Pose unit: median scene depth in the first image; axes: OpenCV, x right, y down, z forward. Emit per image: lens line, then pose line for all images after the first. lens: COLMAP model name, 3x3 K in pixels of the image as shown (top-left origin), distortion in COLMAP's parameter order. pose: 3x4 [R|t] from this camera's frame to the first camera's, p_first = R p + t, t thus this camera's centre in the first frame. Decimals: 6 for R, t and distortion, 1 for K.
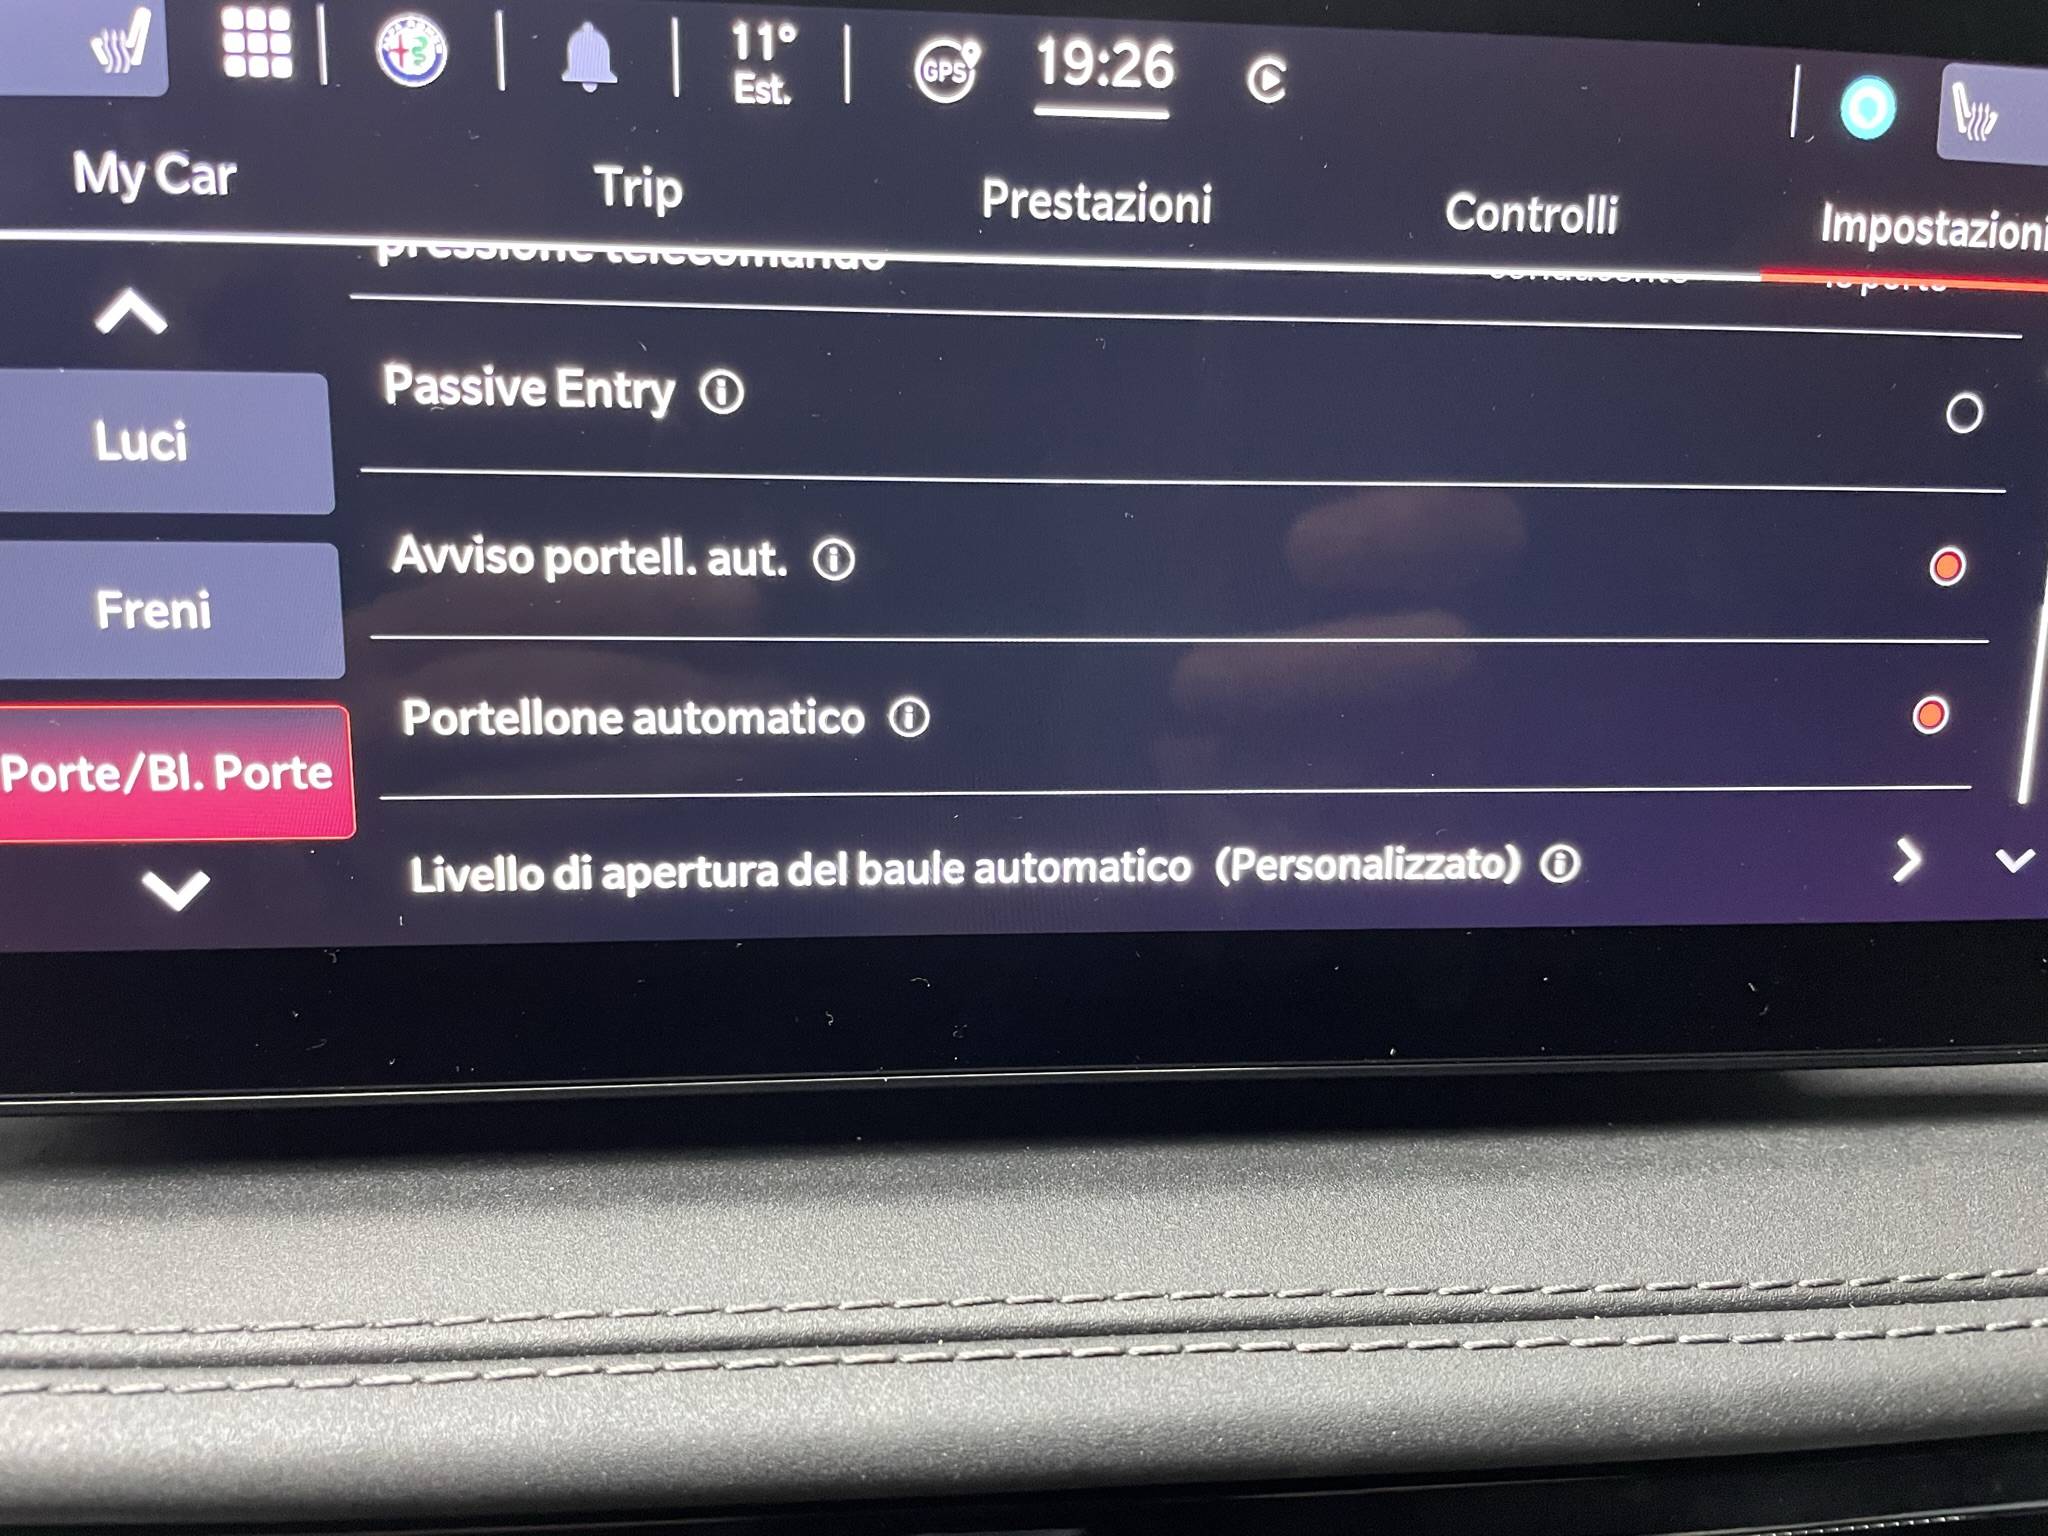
lens RADIAL K [[1294.5, 0, 1024.6], [0, 1294.5, 734.9], [0, 0, 1]] dist [0.002703, -0.032239]
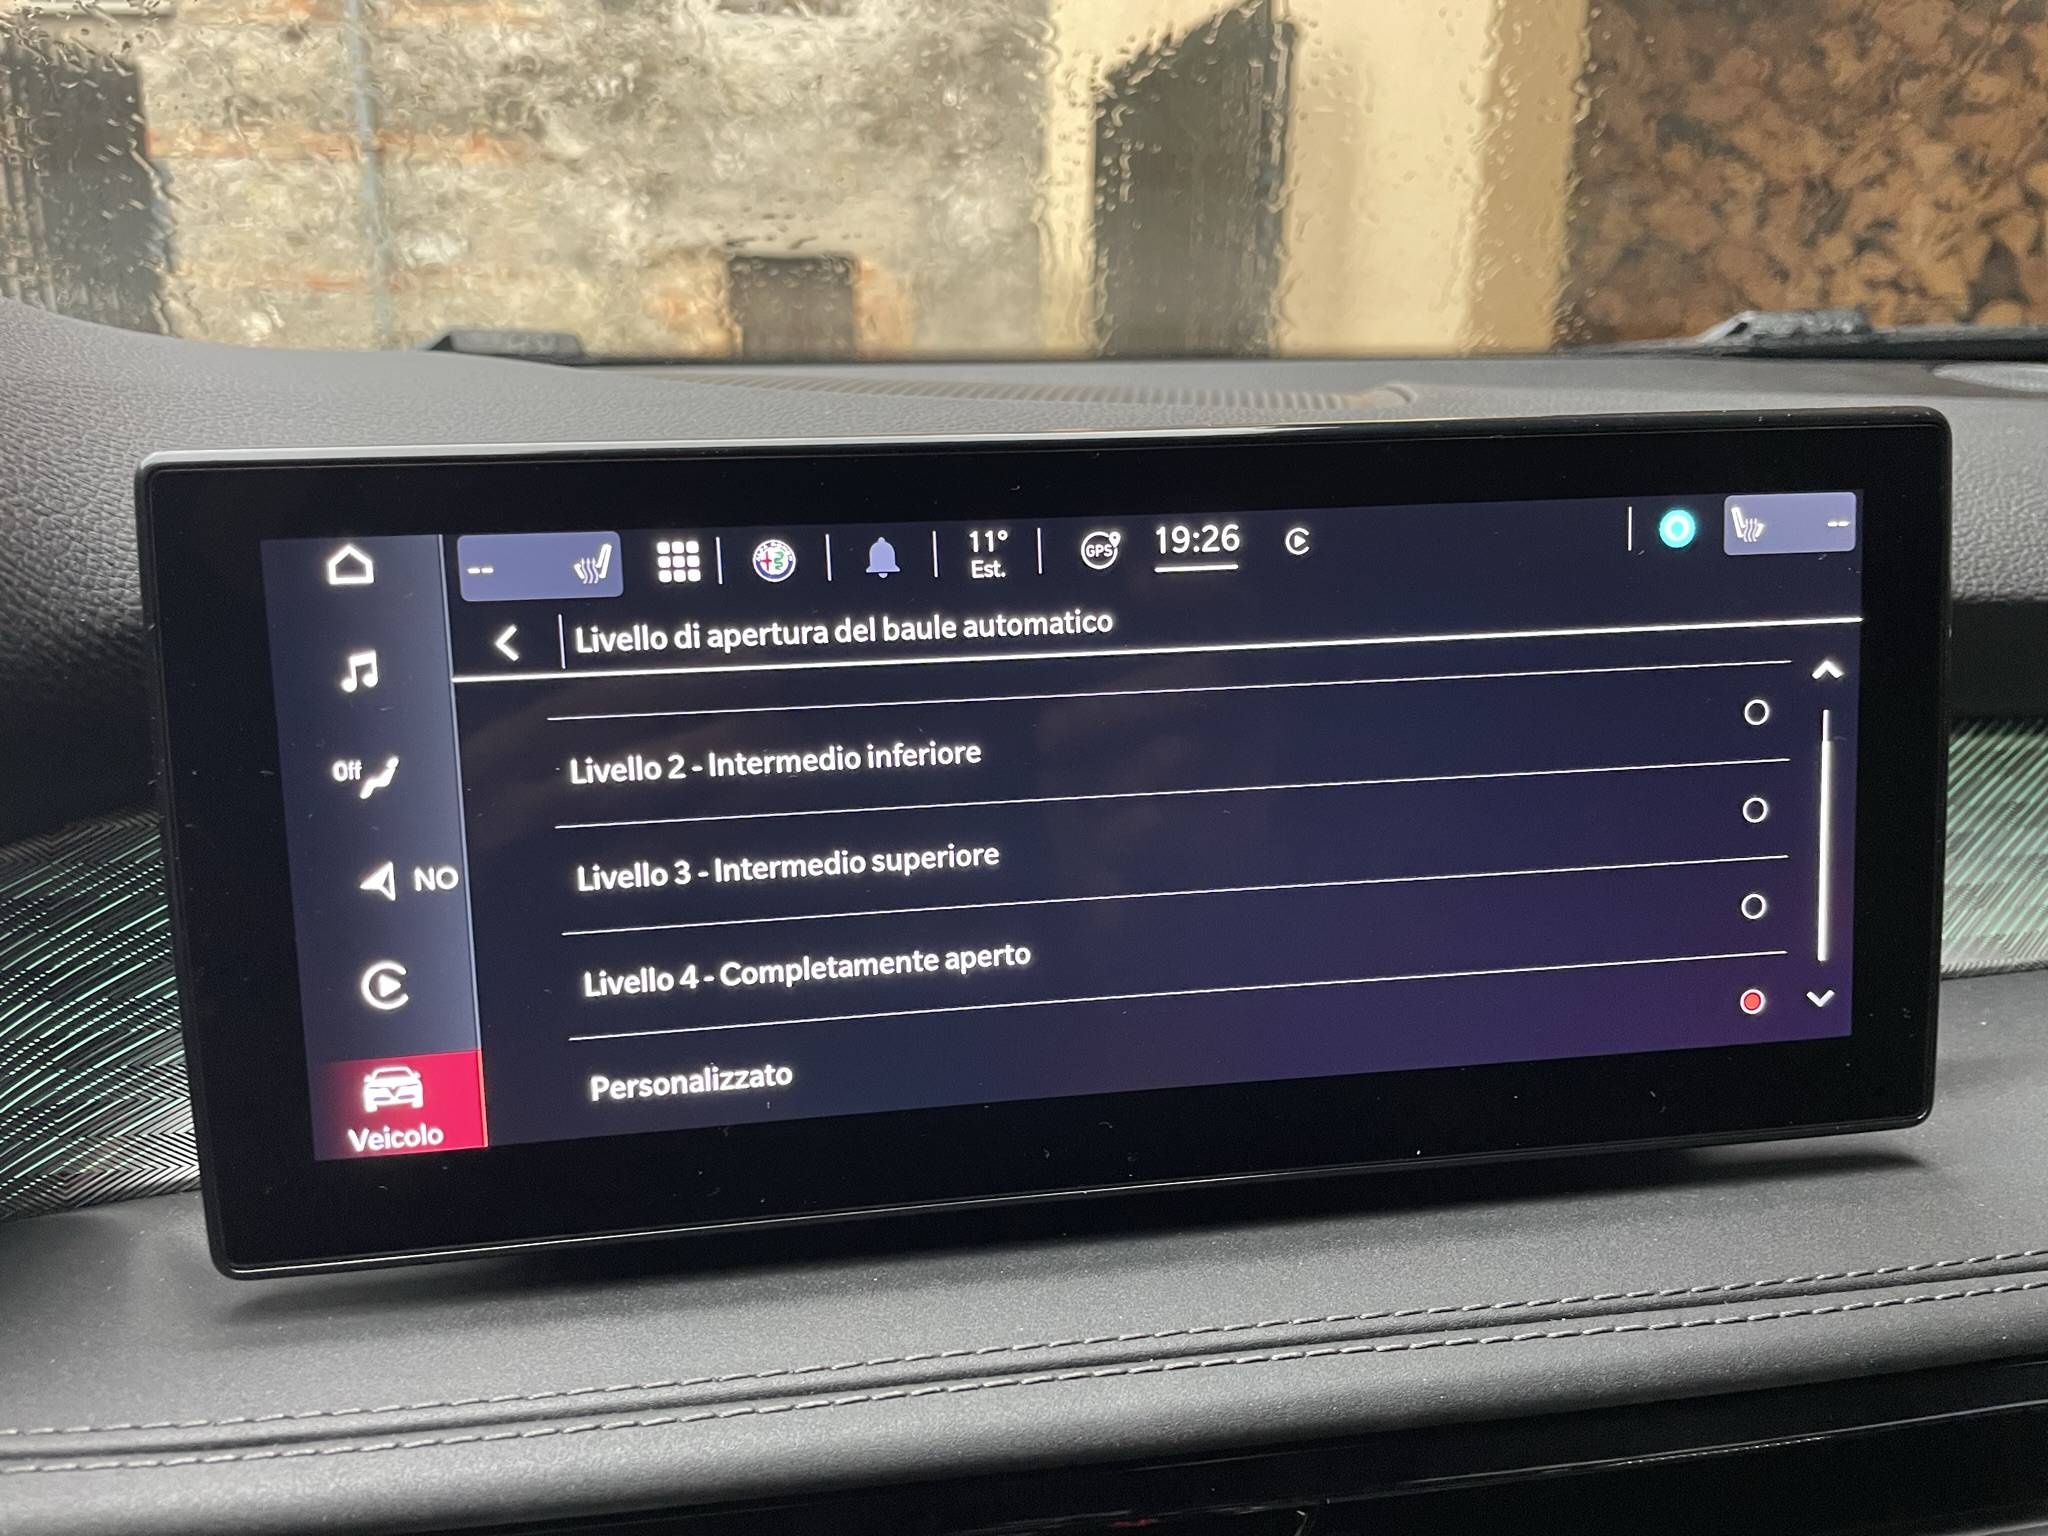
lens RADIAL K [[1294.5, 0, 1024.6], [0, 1294.5, 734.9], [0, 0, 1]] dist [0.002703, -0.032239]
pose [[0.998386, -0.052643, 0.021327, -0.204310], [0.054076, 0.995835, -0.073411, -0.174169], [-0.017373, 0.074445, 0.997074, -0.598863]]
